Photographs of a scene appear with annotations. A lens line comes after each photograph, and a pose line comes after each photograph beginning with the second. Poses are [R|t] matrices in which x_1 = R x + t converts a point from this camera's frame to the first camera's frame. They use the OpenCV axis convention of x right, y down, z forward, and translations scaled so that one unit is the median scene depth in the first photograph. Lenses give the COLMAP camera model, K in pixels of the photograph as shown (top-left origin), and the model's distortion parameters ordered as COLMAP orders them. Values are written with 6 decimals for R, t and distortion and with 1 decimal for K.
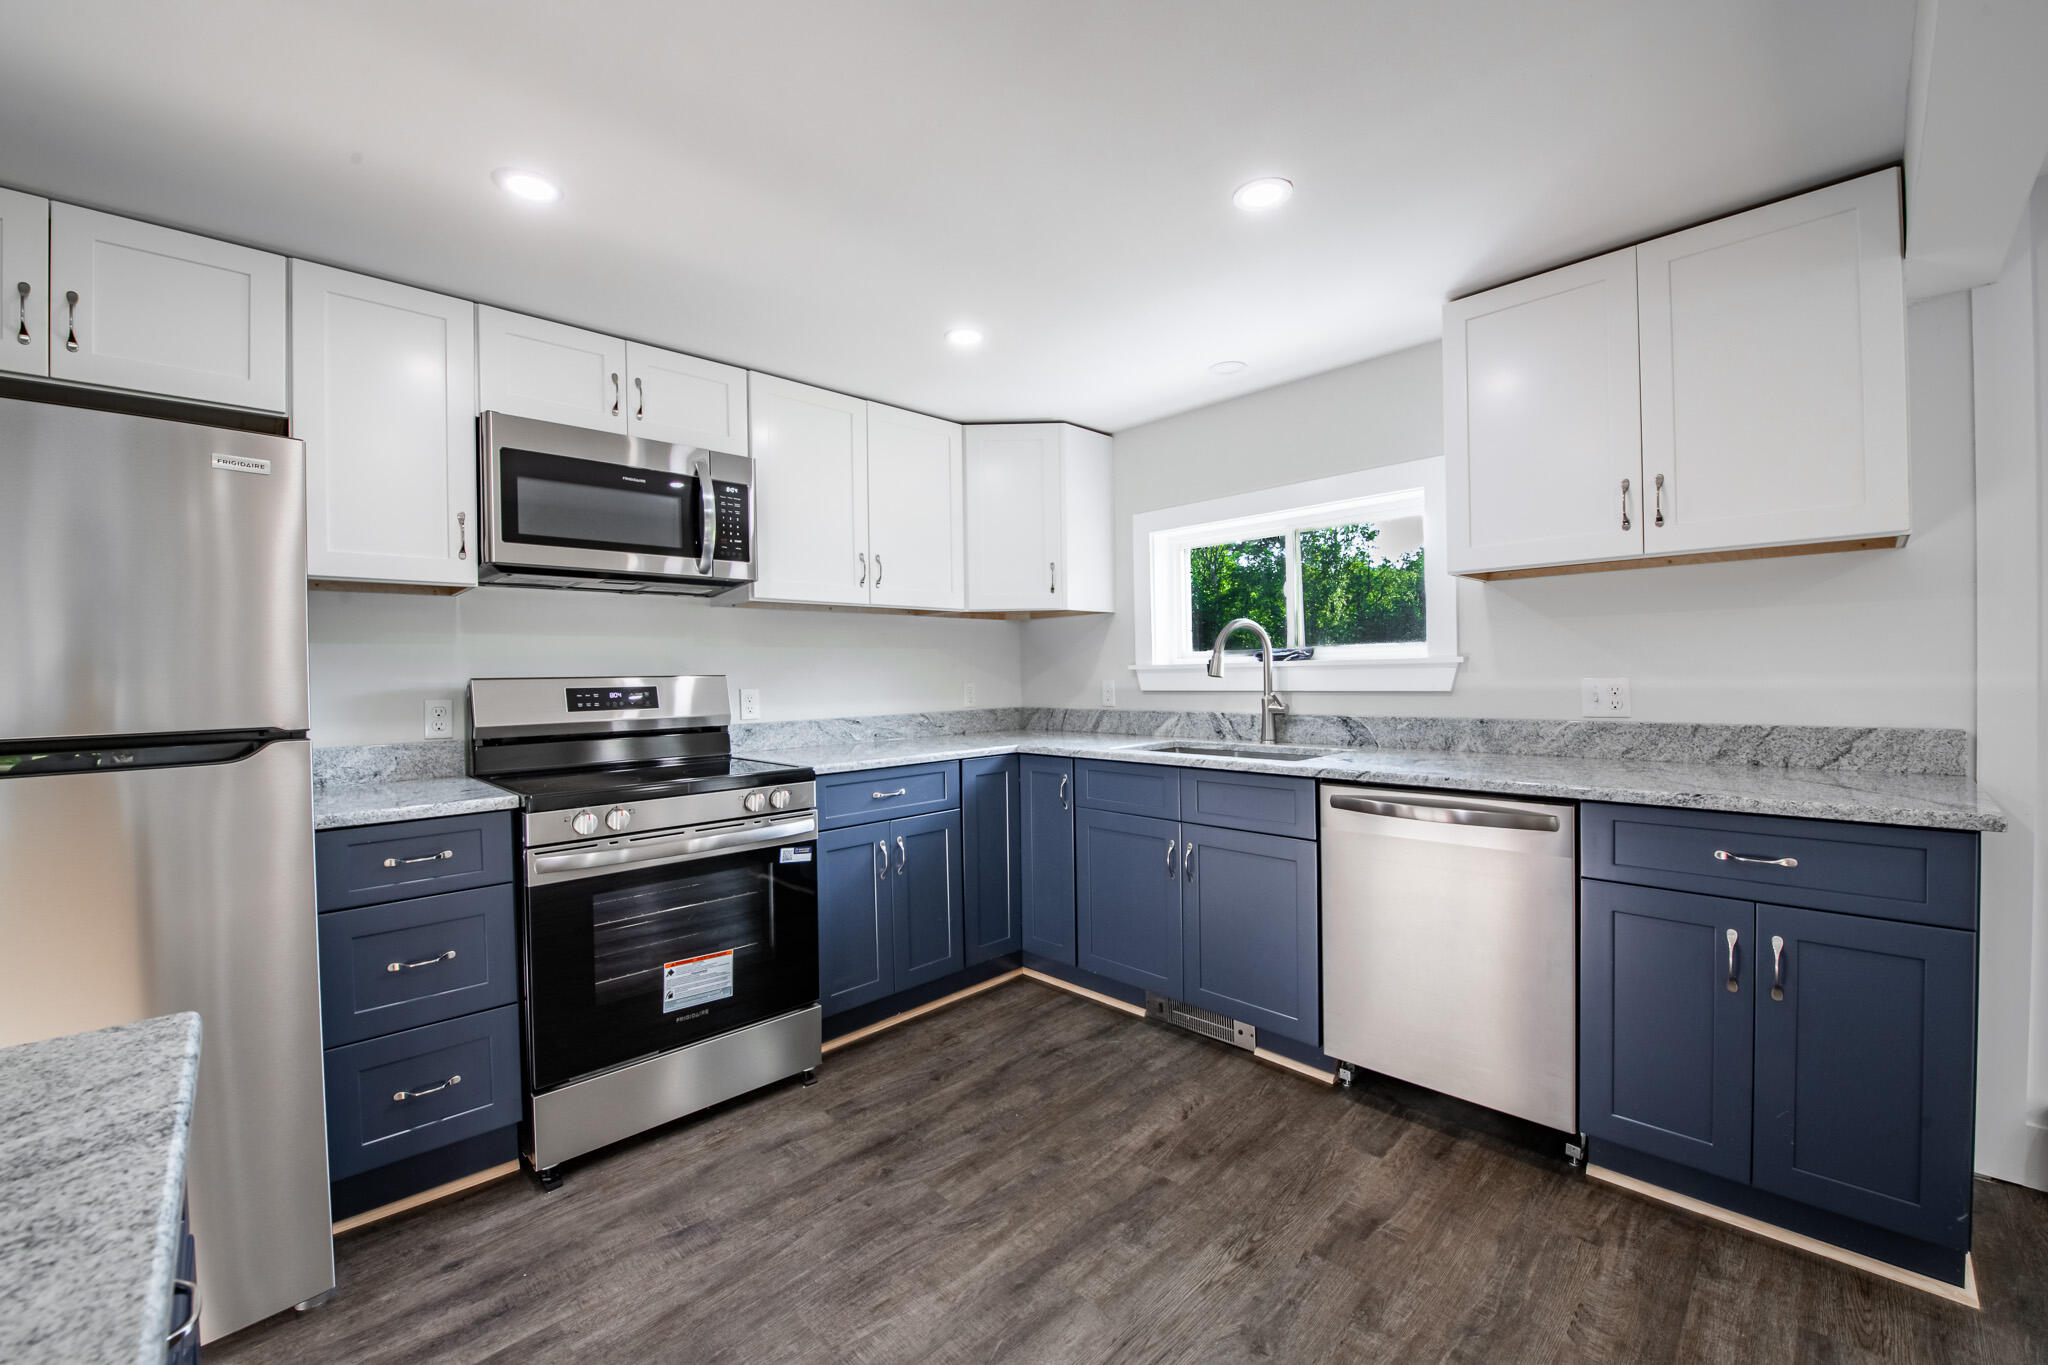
lens RADIAL K [[819.0, 0, 1028.3], [0, 819.0, 678.6], [0, 0, 1]] dist [-0.013374, -0.003022]
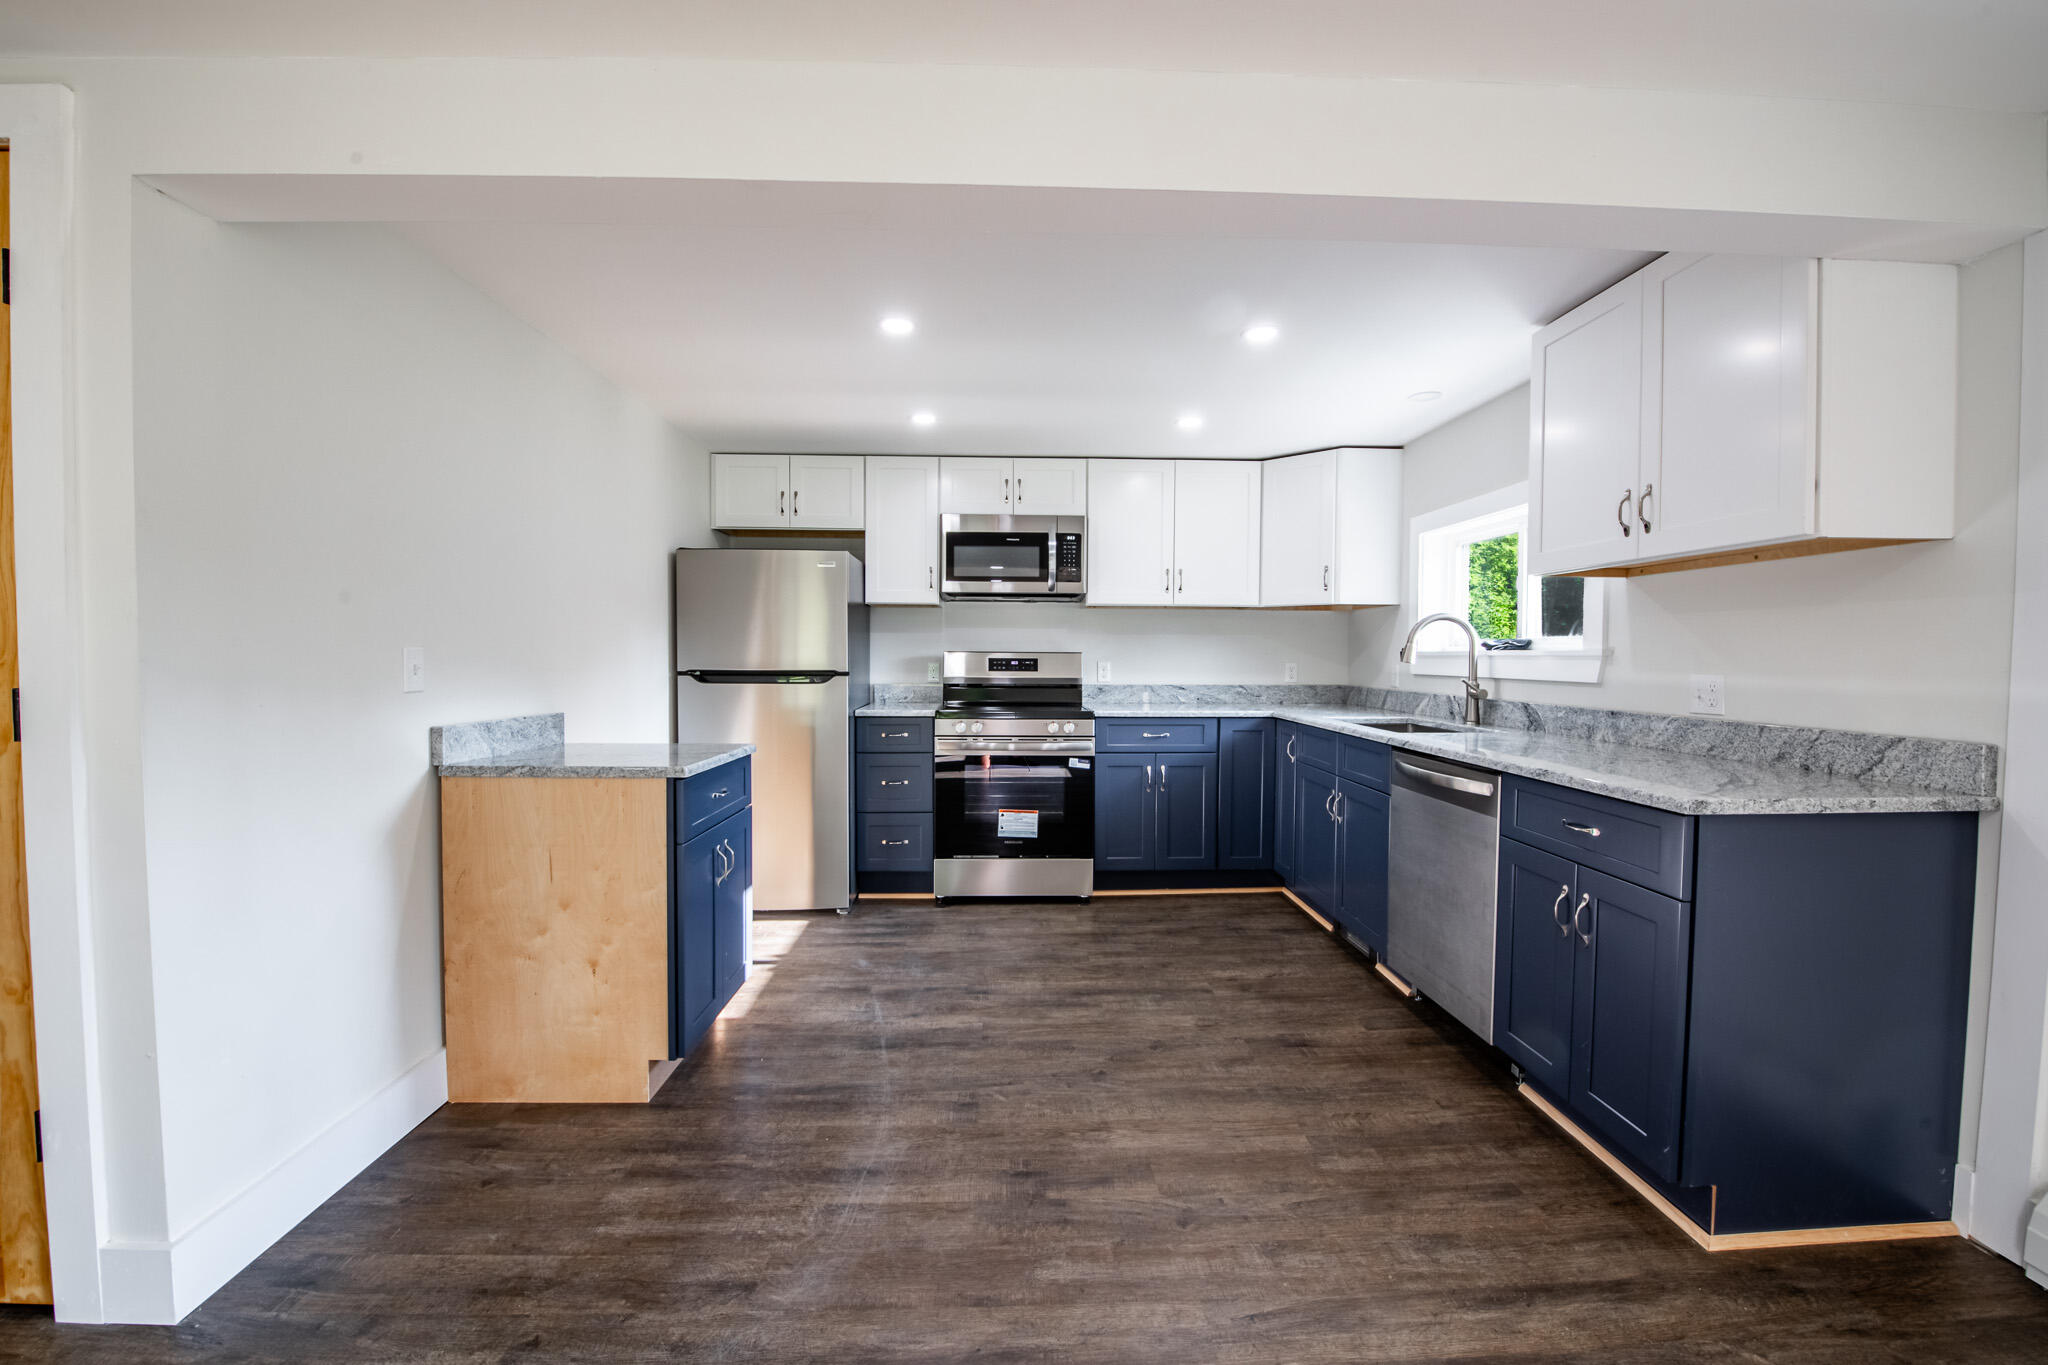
lens RADIAL K [[819.0, 0, 1028.3], [0, 819.0, 678.6], [0, 0, 1]] dist [-0.013374, -0.003022]
pose [[0.740504, 0.042676, -0.670695, 0.754533], [-0.022941, 0.999005, 0.038237, -0.014675], [0.671660, -0.012929, 0.740747, -0.288972]]
